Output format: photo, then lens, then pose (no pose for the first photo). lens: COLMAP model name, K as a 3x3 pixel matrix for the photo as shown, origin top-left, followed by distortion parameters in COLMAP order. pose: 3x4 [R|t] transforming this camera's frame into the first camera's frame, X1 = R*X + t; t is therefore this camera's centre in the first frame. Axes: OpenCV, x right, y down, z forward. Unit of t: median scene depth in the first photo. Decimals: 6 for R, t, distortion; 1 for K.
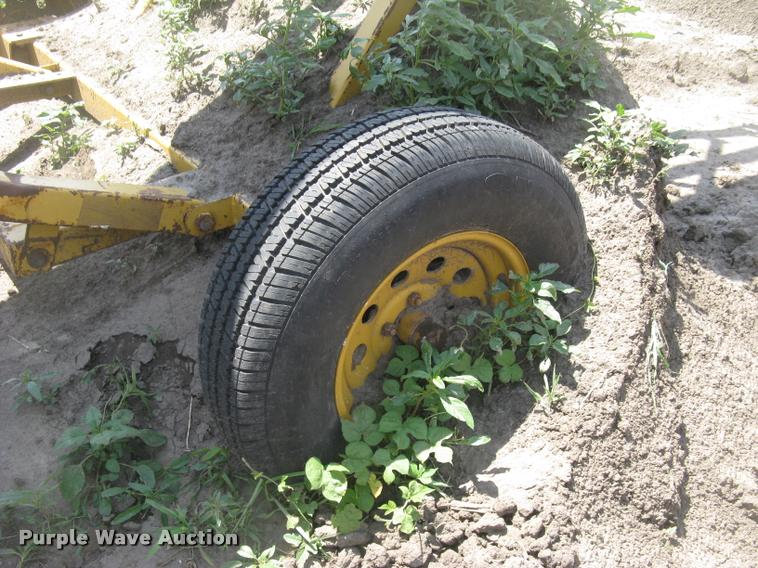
lens RADIAL K [[769.7, 0, 375.0], [0, 769.7, 309.9], [0, 0, 1]] dist [-0.195708, 0.210038]
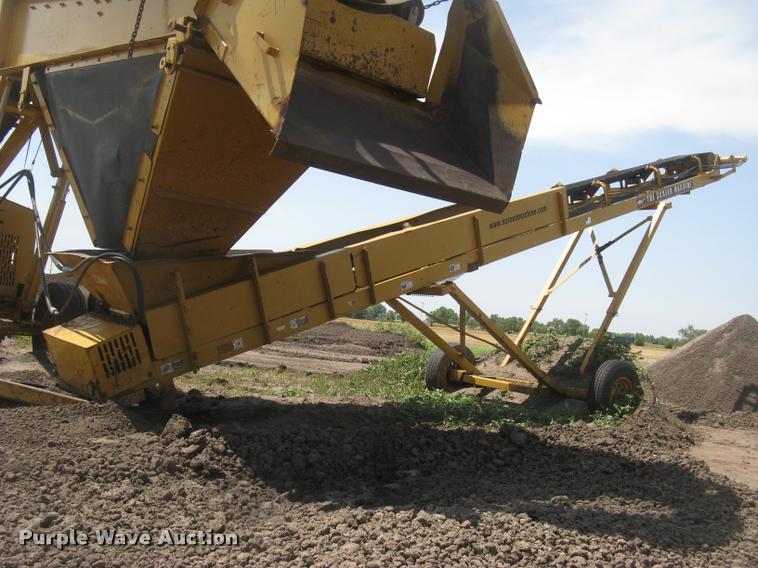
lens RADIAL K [[769.7, 0, 375.0], [0, 769.7, 309.9], [0, 0, 1]] dist [-0.195708, 0.210038]
pose [[0.996044, 0.043535, 0.077461, -1.914220], [0.010119, 0.810503, -0.585647, 2.405243], [-0.088278, 0.584115, 0.806856, -3.266719]]
